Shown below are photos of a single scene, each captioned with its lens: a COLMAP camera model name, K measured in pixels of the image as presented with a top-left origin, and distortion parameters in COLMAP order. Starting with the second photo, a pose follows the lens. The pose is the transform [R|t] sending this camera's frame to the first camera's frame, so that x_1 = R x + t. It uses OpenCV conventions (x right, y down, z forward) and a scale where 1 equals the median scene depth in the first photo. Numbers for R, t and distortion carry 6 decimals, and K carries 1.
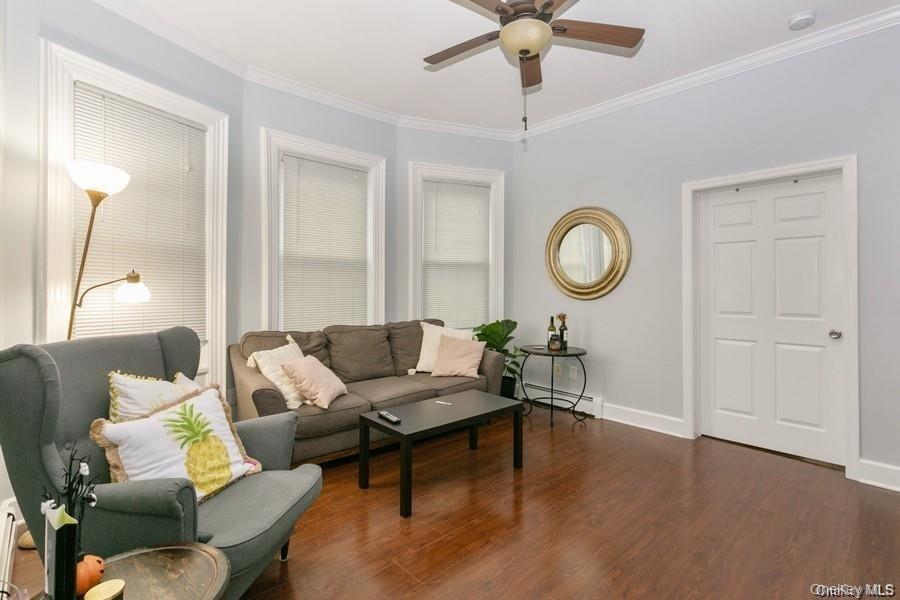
lens RADIAL K [[435.7, 0, 438.7], [0, 435.7, 287.3], [0, 0, 1]] dist [0.001843, 0.002522]
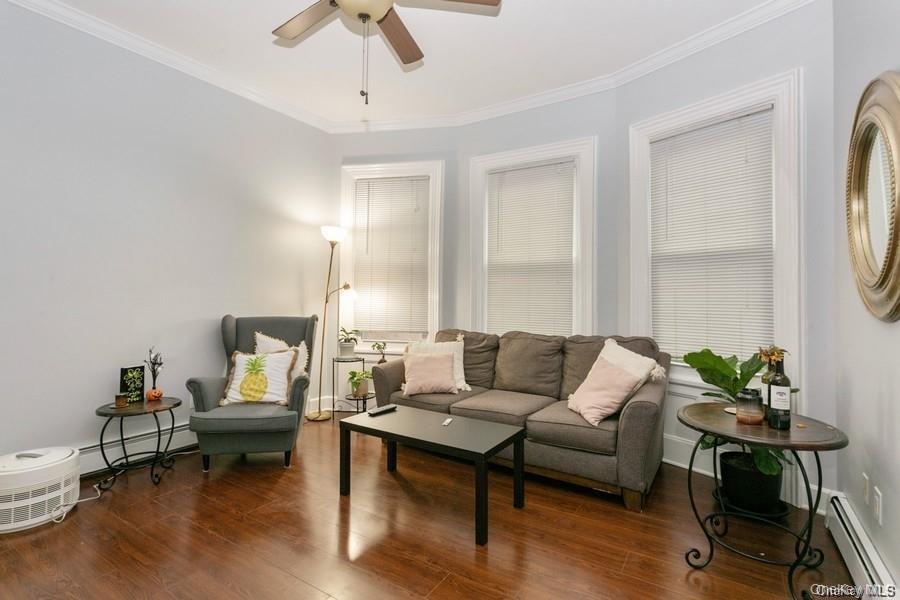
lens RADIAL K [[446.1, 0, 439.8], [0, 446.1, 263.5], [0, 0, 1]] dist [-0.005058, 0.001705]
pose [[0.257682, -0.068236, -0.963817, 0.807209], [-0.004818, 0.997400, -0.071901, 0.009401], [0.966218, 0.023171, 0.256683, 0.669521]]
